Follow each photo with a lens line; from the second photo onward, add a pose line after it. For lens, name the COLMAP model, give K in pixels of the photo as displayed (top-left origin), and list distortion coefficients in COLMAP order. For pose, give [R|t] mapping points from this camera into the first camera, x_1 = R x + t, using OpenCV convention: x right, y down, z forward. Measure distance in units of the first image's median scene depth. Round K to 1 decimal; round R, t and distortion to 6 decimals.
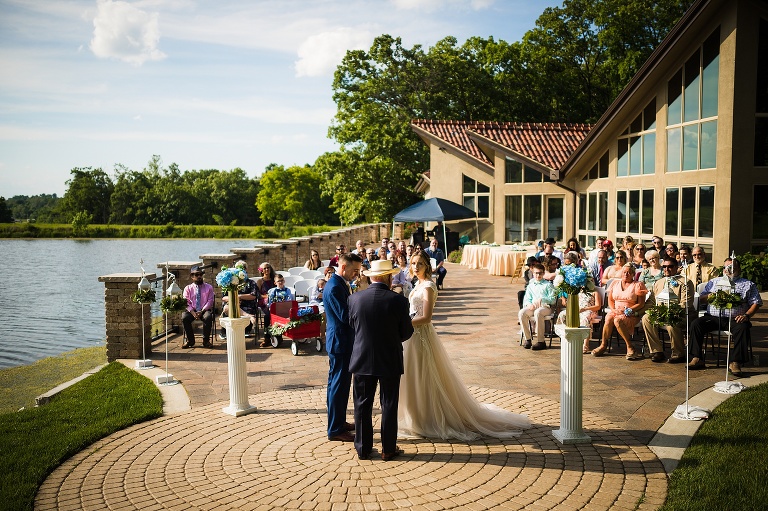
lens RADIAL K [[729.3, 0, 384.0], [0, 729.3, 255.5], [0, 0, 1]] dist [-0.055236, 0.086609]
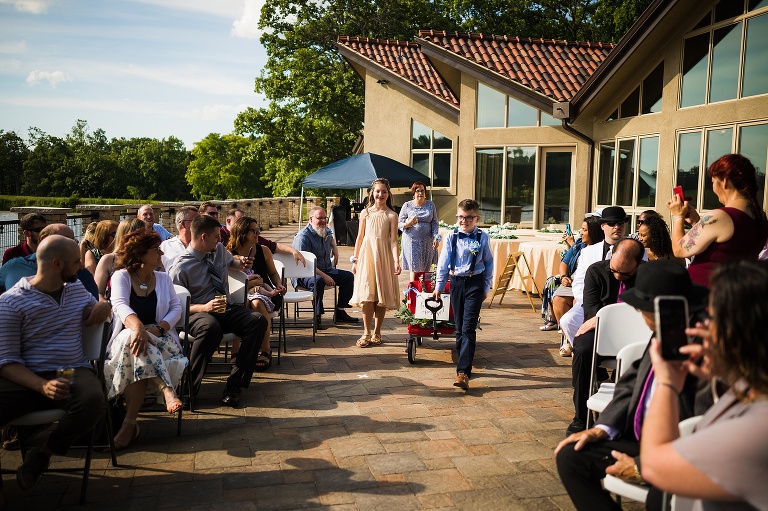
lens RADIAL K [[711.7, 0, 396.5], [0, 711.7, 257.8], [0, 0, 1]] dist [0.003806, 0.021394]
pose [[0.997634, 0.019833, 0.065831, 0.052430], [-0.021544, 0.999446, 0.025386, -0.002342], [-0.065291, -0.026745, 0.997508, 0.341818]]
